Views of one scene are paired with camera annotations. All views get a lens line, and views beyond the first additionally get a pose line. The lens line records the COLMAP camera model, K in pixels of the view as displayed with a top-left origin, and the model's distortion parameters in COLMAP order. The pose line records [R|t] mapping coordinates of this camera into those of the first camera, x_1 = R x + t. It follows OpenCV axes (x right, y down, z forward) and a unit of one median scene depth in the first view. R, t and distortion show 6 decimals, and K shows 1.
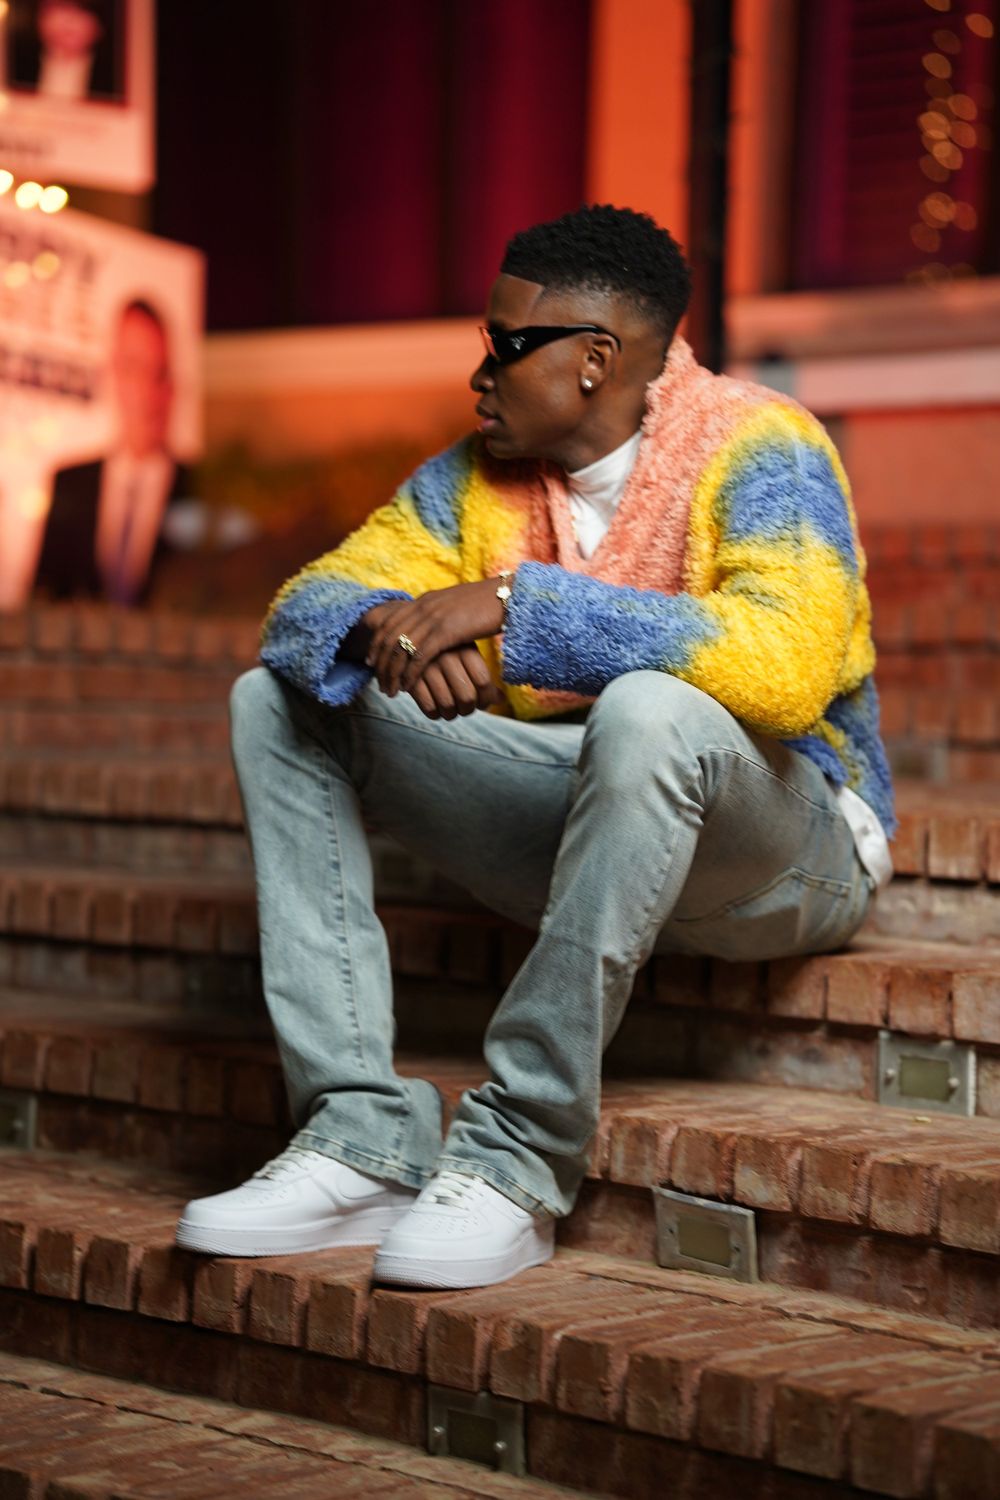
lens RADIAL K [[3713.0, 0, 499.9], [0, 3713.0, 629.2], [0, 0, 1]] dist [0.193913, 3.879776]
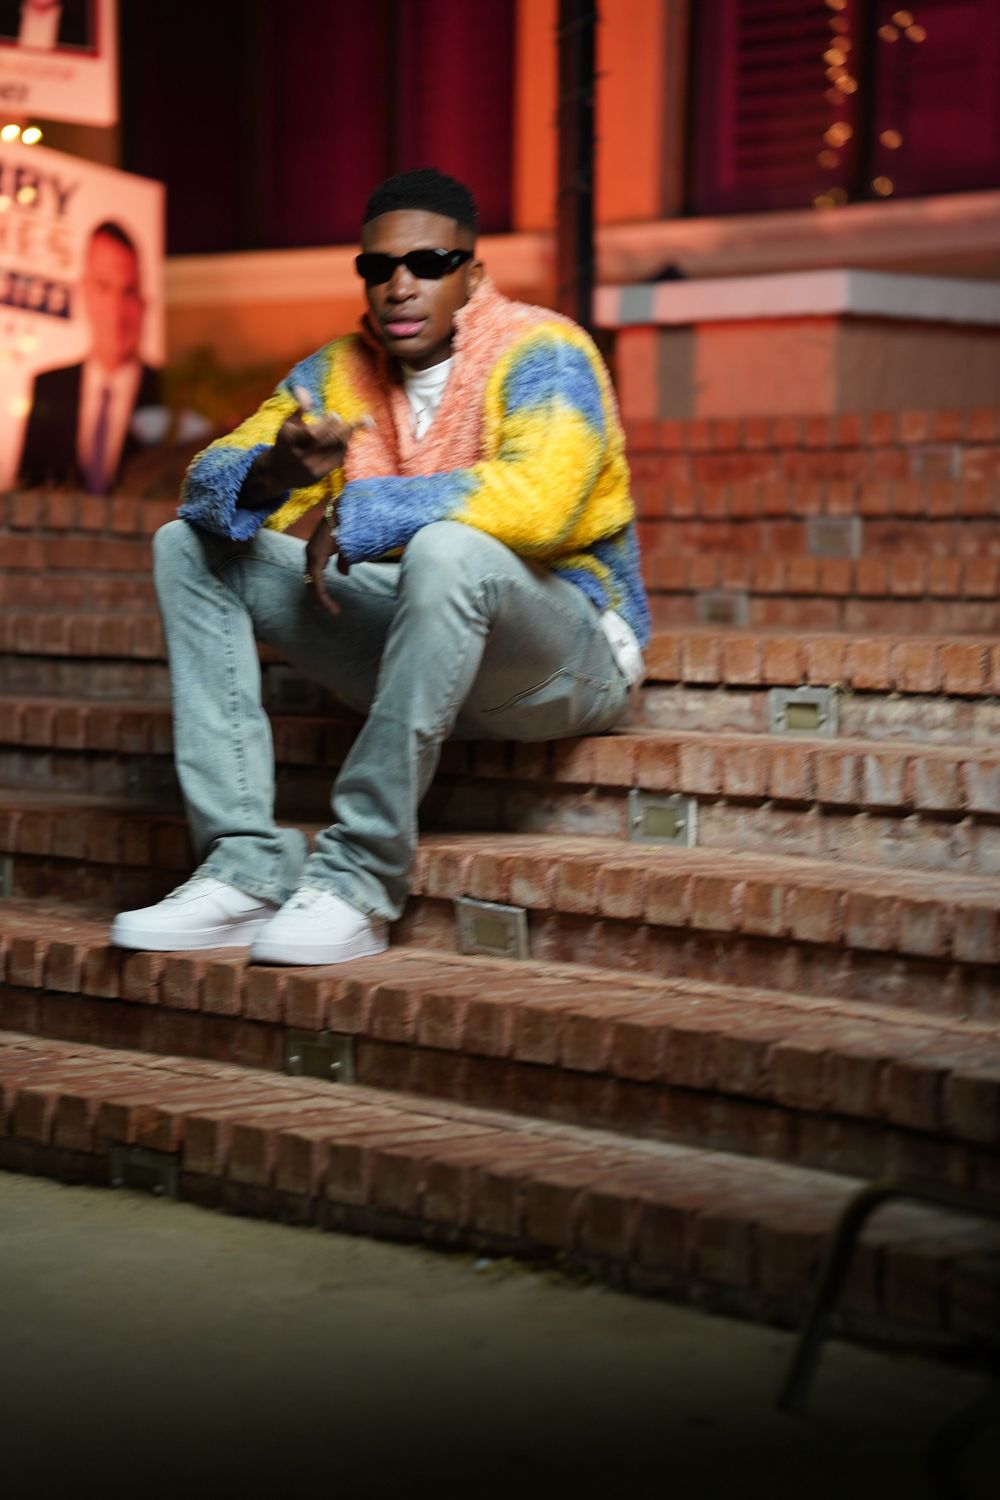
lens RADIAL K [[3713.0, 0, 499.9], [0, 3713.0, 629.2], [0, 0, 1]] dist [0.193913, 3.879776]
pose [[0.999966, -0.008203, -0.000466, 0.056510], [0.008212, 0.999630, 0.025946, 0.014428], [0.000253, -0.025949, 0.999663, -0.352128]]
